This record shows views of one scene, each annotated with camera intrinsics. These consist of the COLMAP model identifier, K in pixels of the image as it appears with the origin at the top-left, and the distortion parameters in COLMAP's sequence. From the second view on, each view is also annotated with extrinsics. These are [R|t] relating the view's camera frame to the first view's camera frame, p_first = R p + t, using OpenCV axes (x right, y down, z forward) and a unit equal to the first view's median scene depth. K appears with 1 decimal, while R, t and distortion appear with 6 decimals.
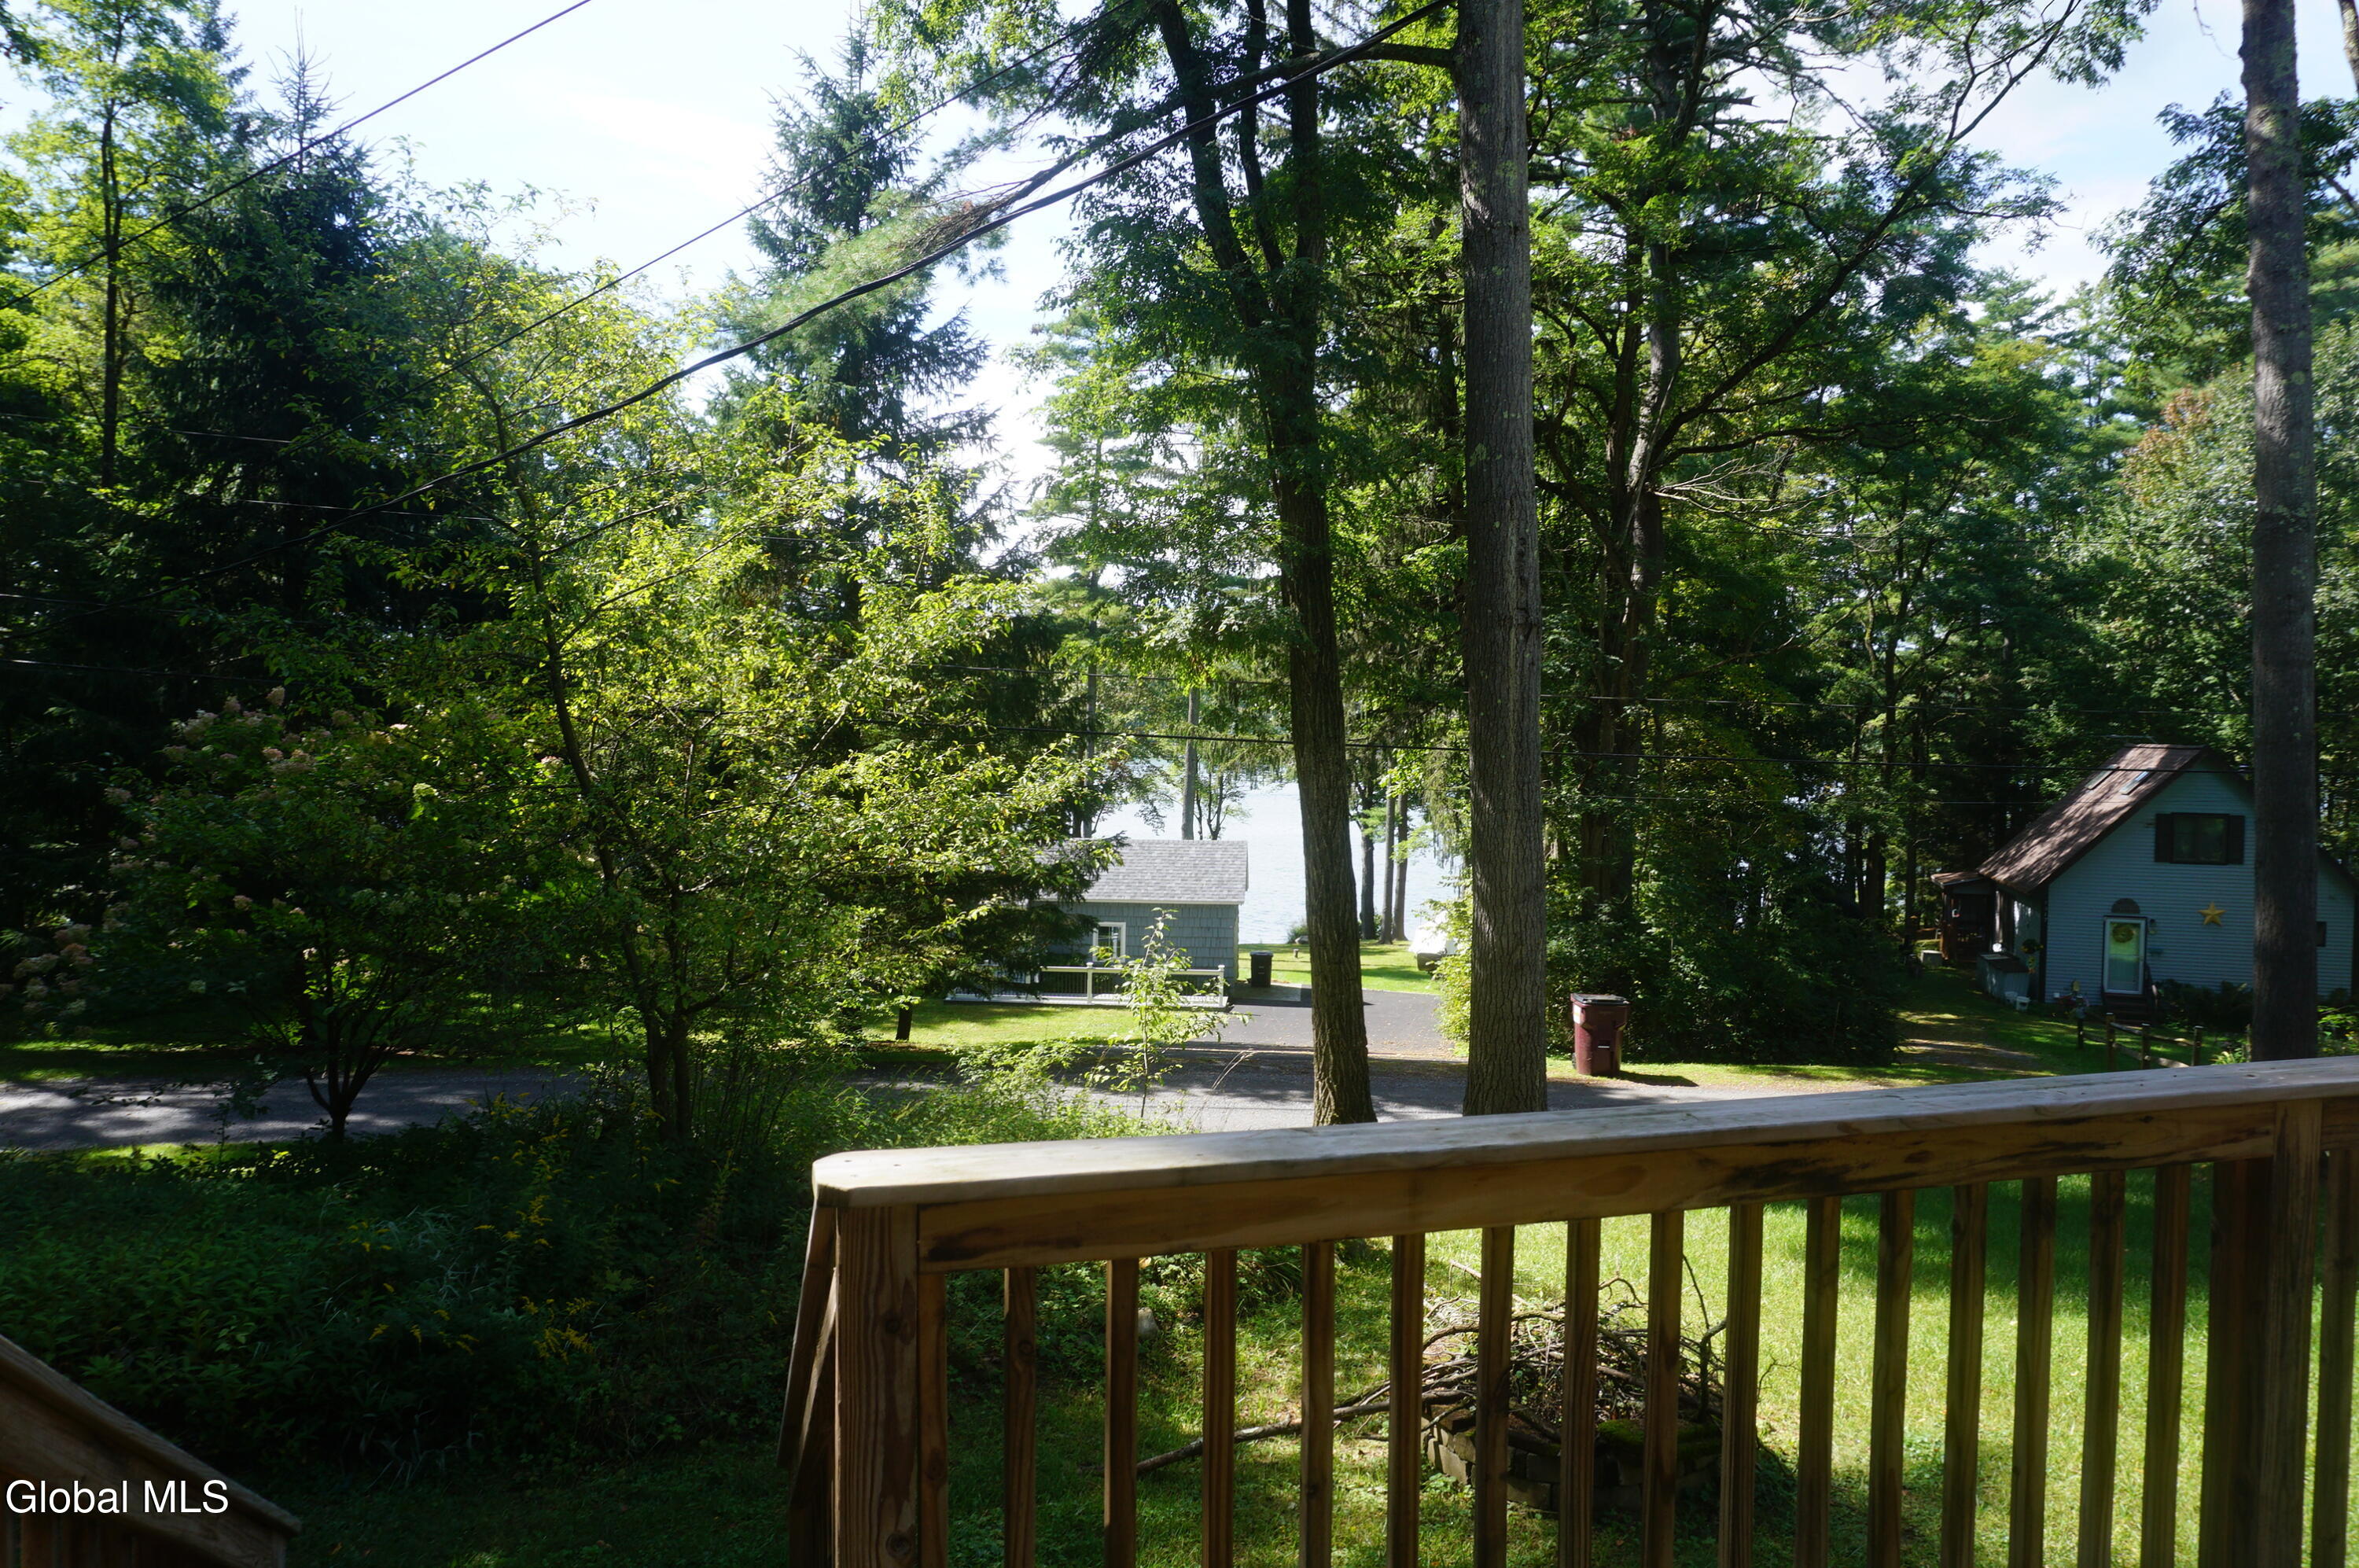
lens RADIAL K [[1599.5, 0, 1177.0], [0, 1599.5, 772.7], [0, 0, 1]] dist [-0.023269, 0.001896]
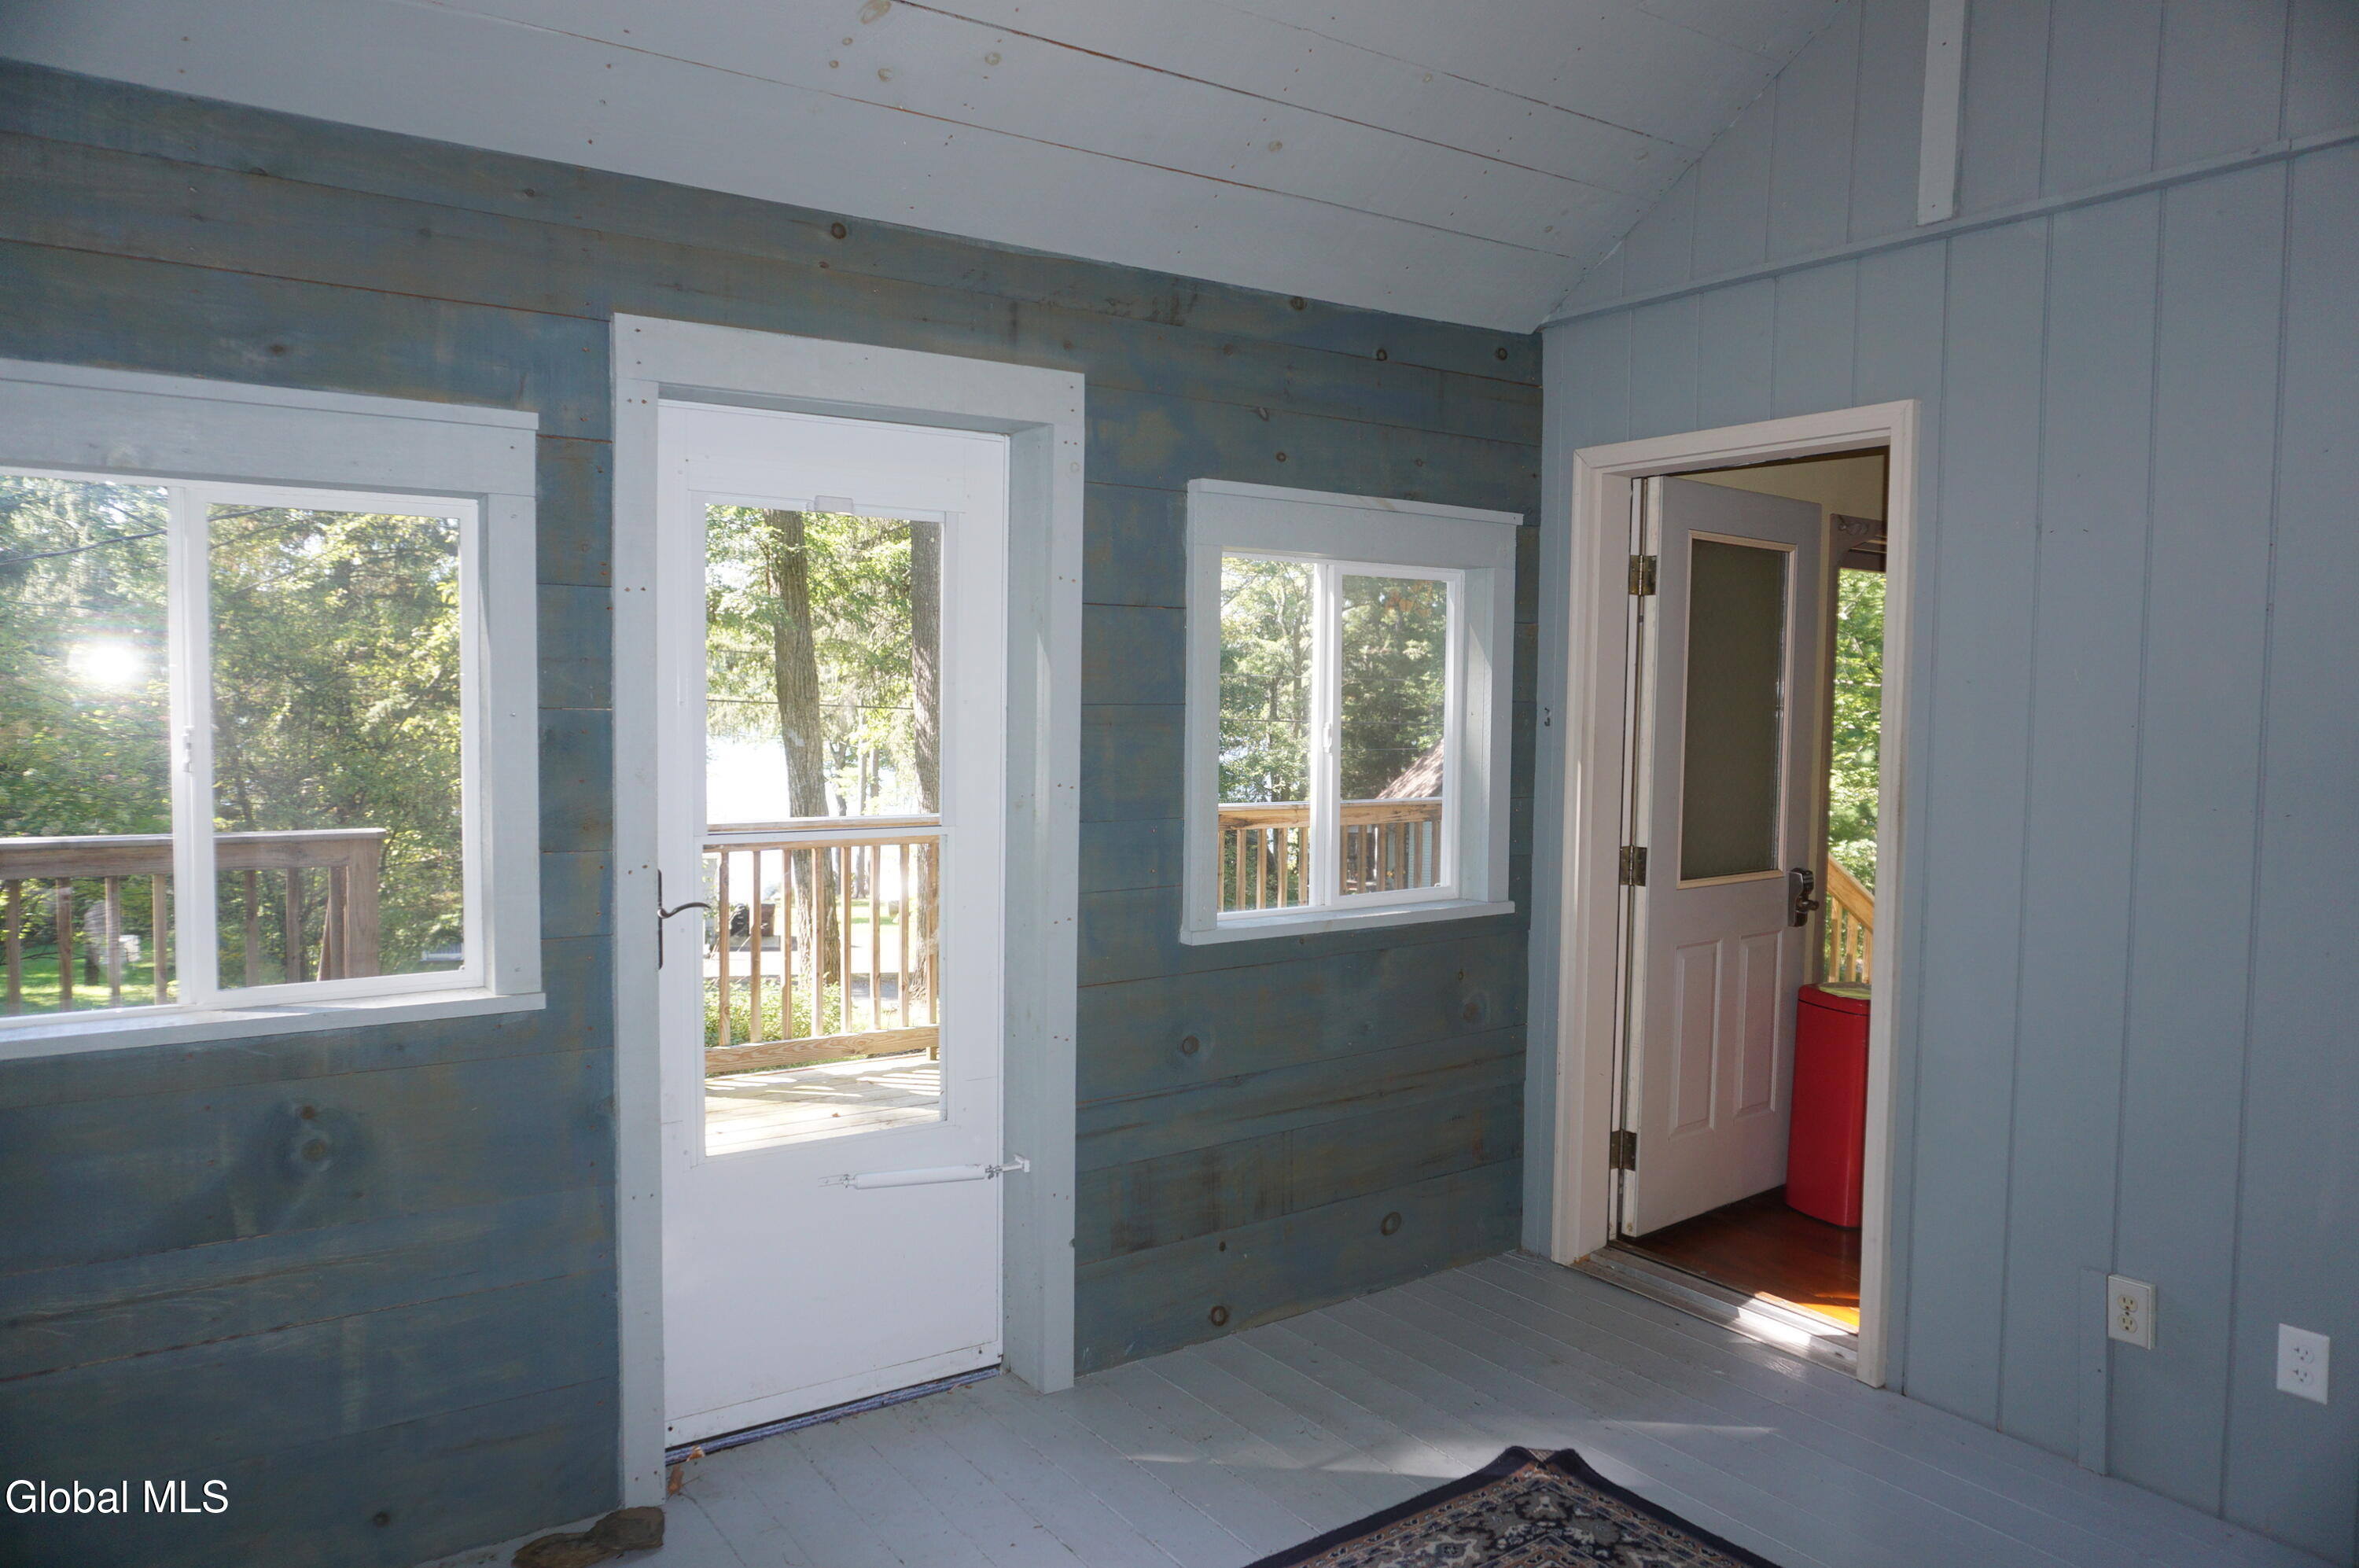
lens RADIAL K [[1599.5, 0, 1171.5], [0, 1599.5, 783.3], [0, 0, 1]] dist [-0.023269, 0.001896]
pose [[0.948453, -0.013759, 0.316619, -0.016398], [0.004630, 0.999552, 0.029567, 0.005059], [-0.316884, -0.026577, 0.948092, -0.145169]]
